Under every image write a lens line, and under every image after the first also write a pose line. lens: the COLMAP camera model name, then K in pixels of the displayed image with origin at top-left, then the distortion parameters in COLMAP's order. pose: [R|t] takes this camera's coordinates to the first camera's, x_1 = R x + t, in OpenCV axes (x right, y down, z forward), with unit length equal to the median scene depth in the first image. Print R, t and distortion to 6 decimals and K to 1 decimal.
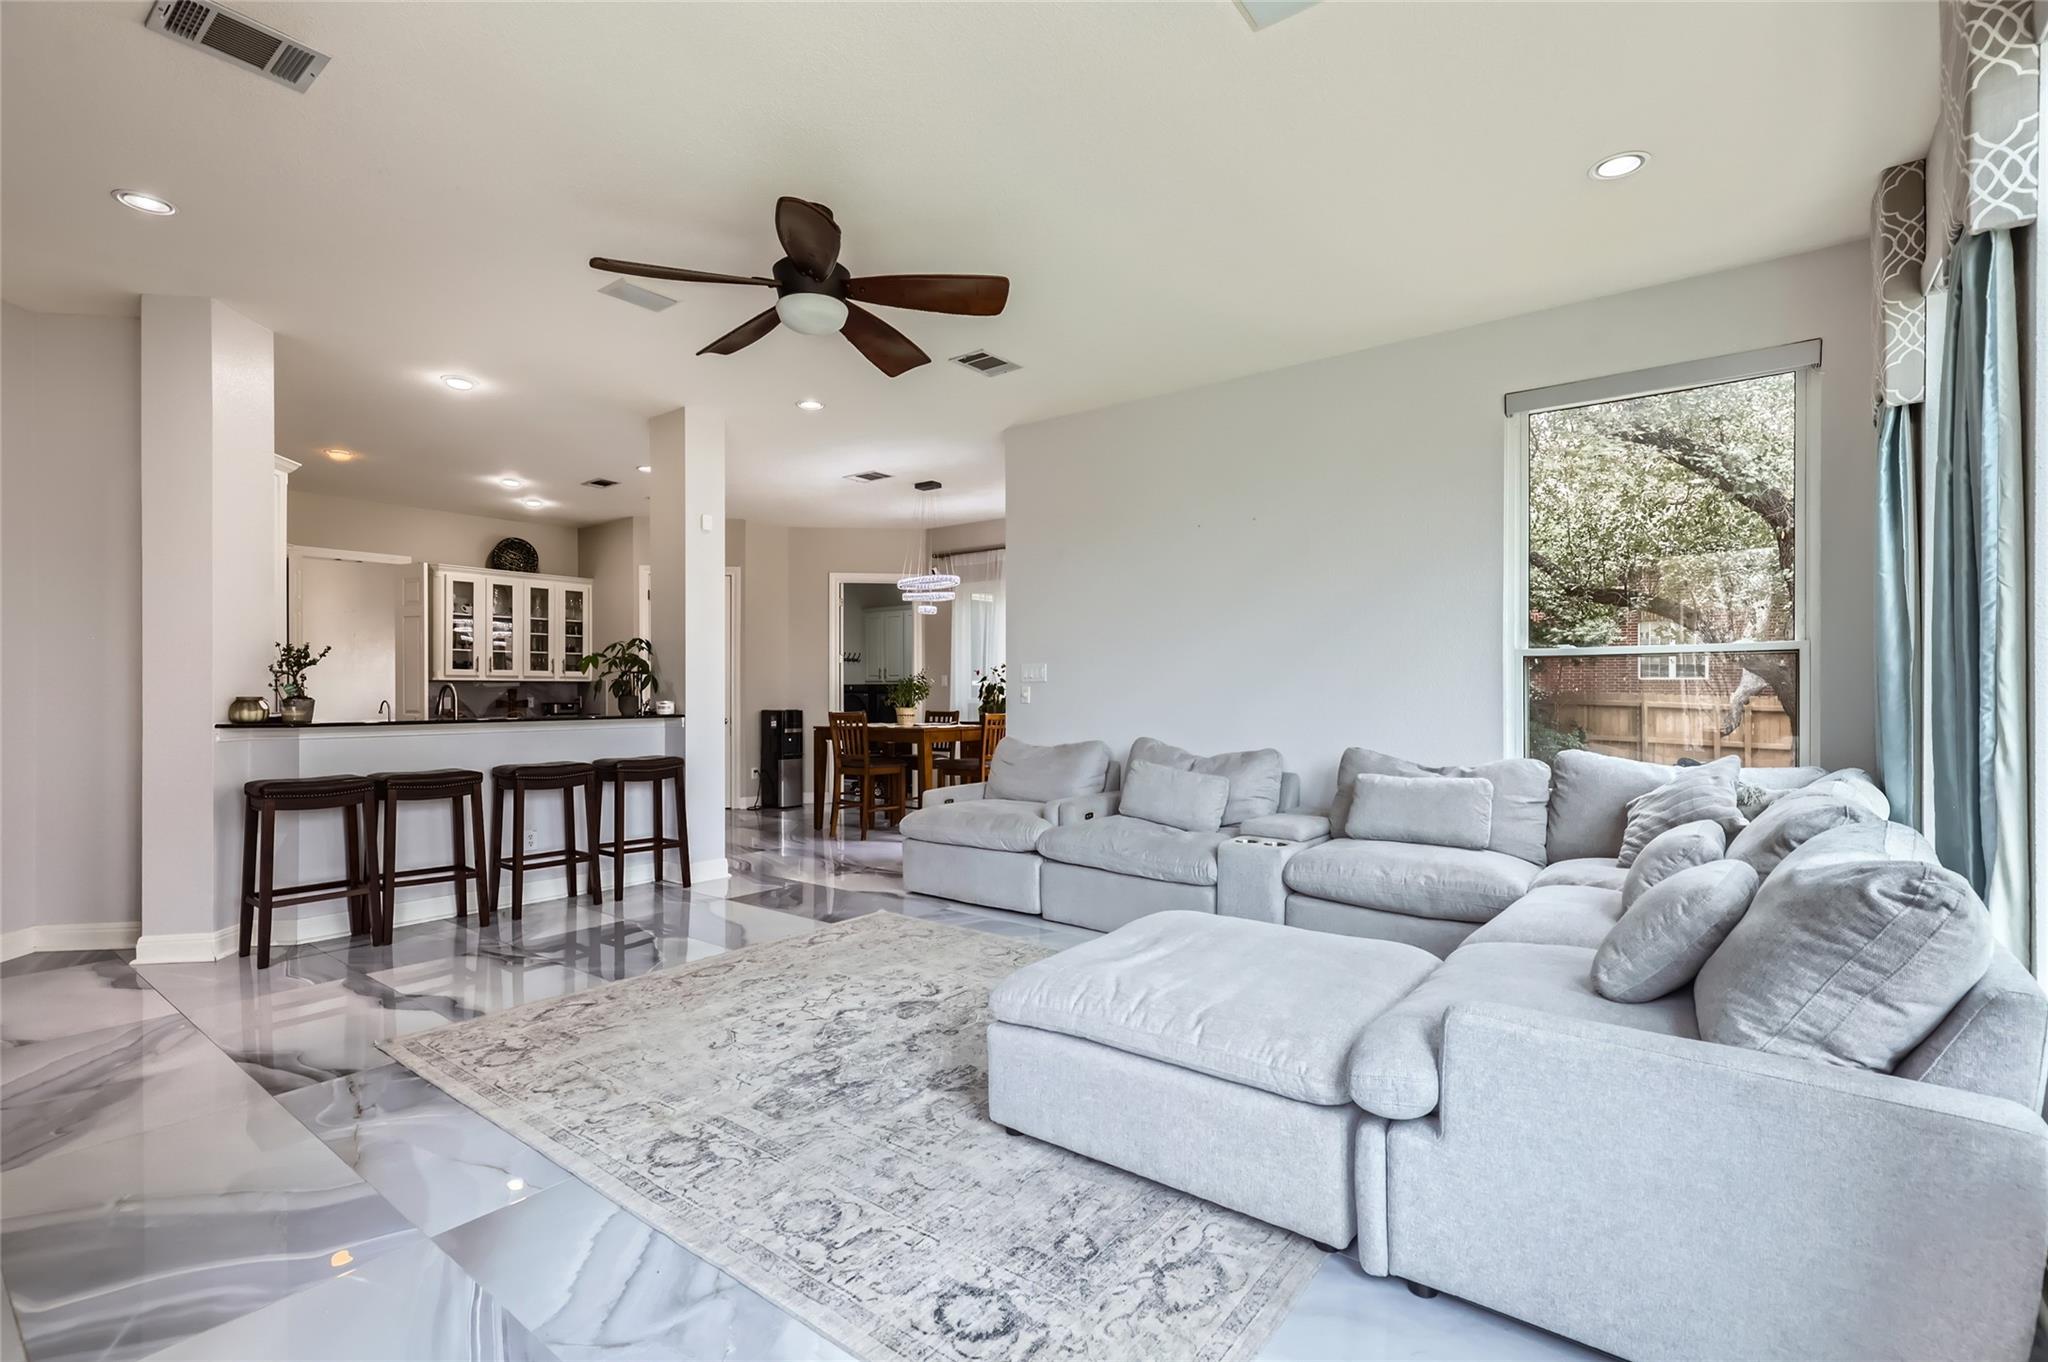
lens RADIAL K [[930.4, 0, 1031.7], [0, 930.4, 689.0], [0, 0, 1]] dist [0.005587, -0.001786]
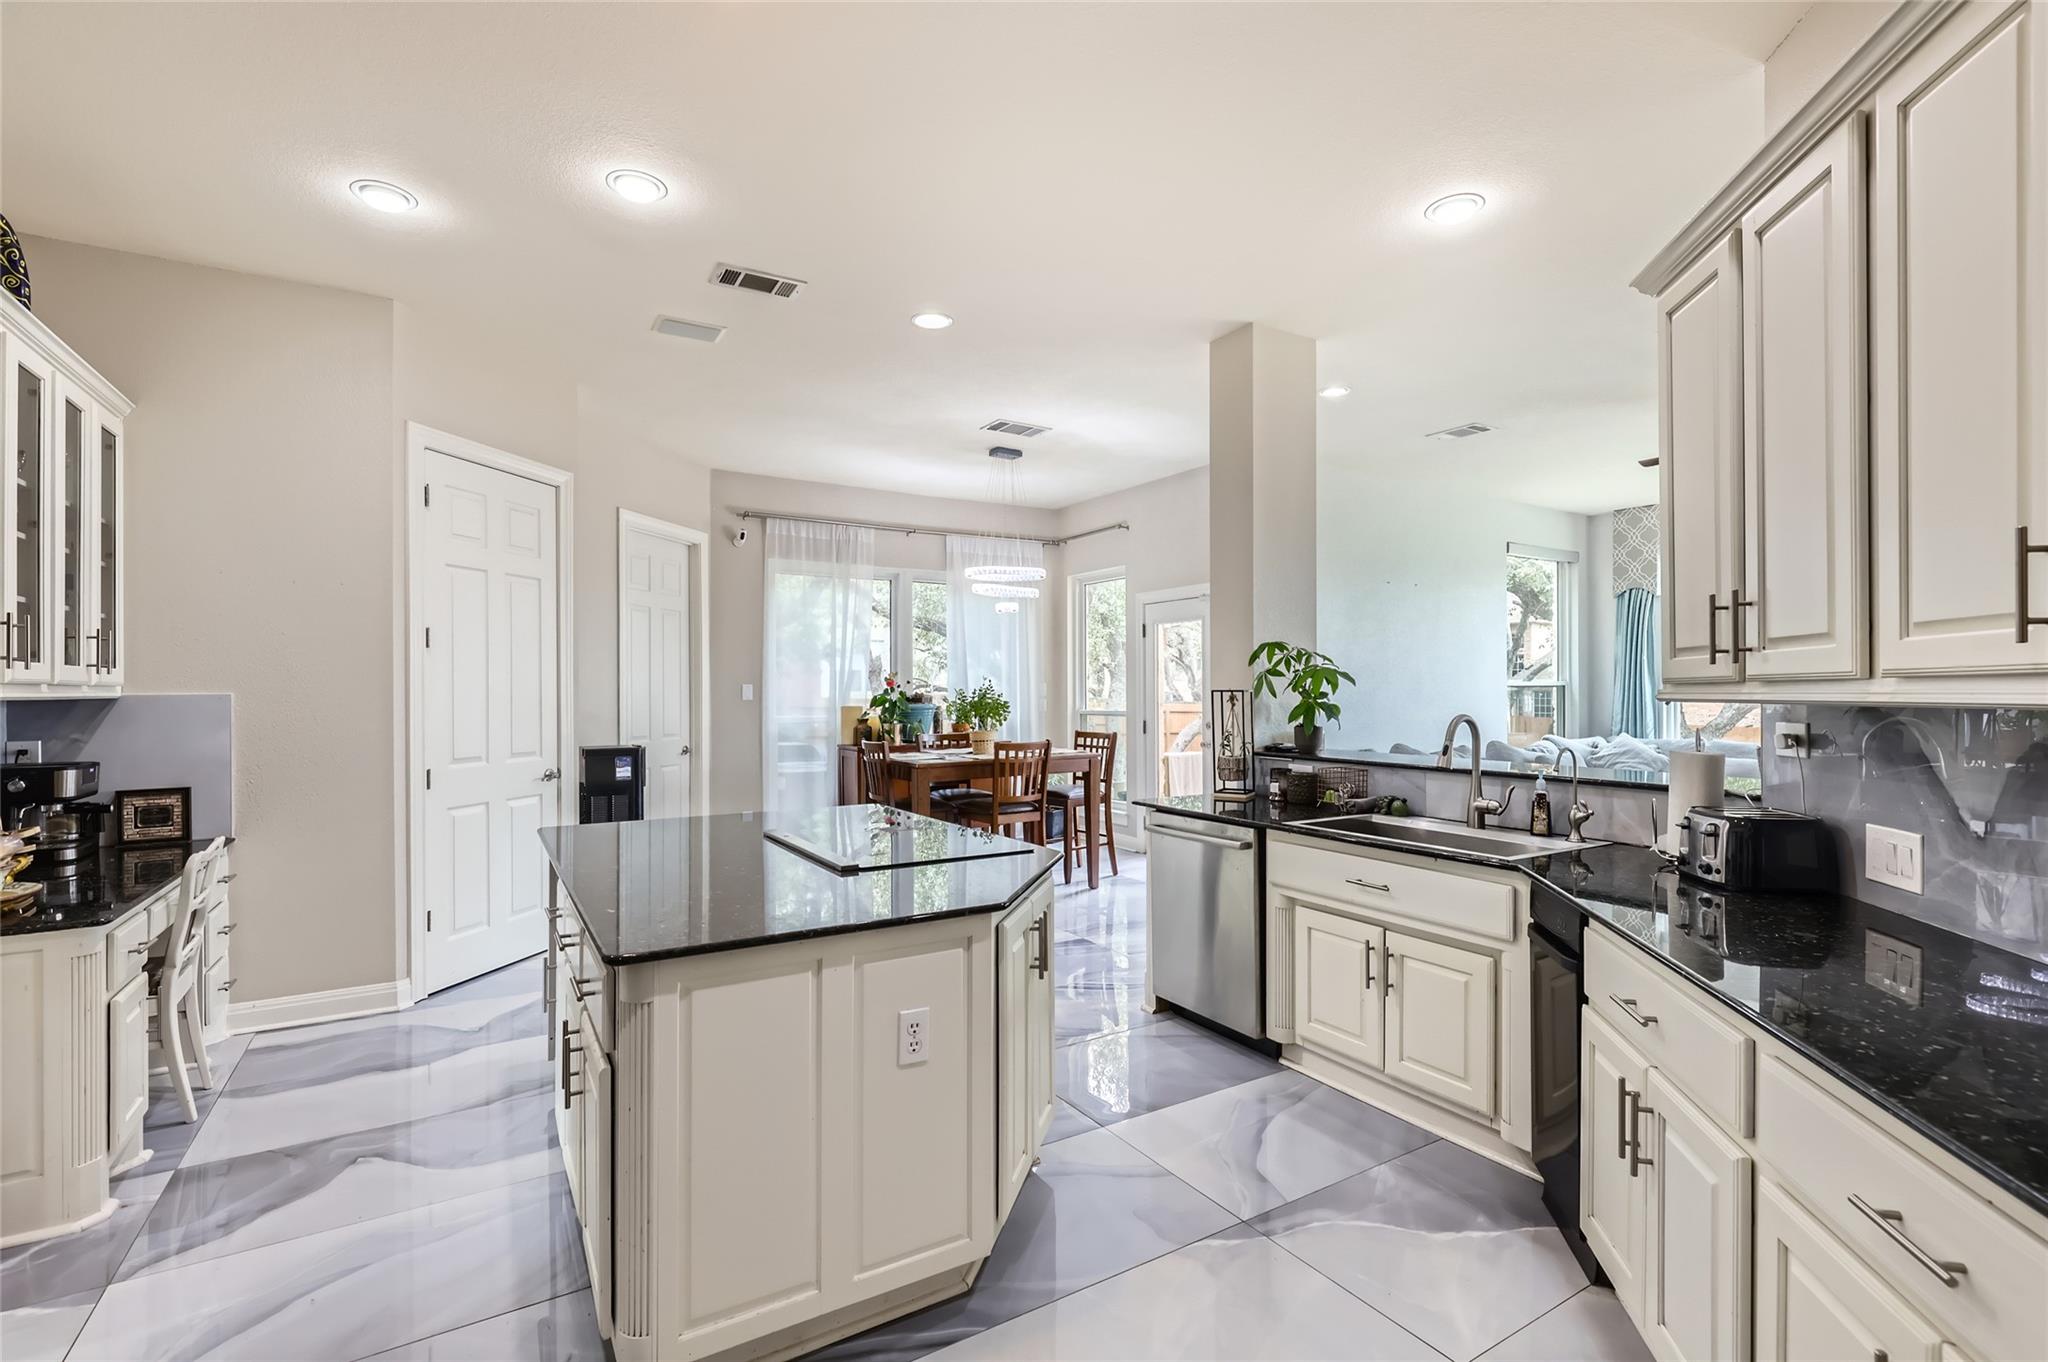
lens RADIAL K [[930.4, 0, 1026.2], [0, 930.4, 687.3], [0, 0, 1]] dist [0.005587, -0.001786]
pose [[0.356967, 0.001813, 0.934115, -1.961429], [-0.000557, 0.999998, -0.001728, -0.034772], [-0.934117, 0.000096, 0.356967, 1.623261]]
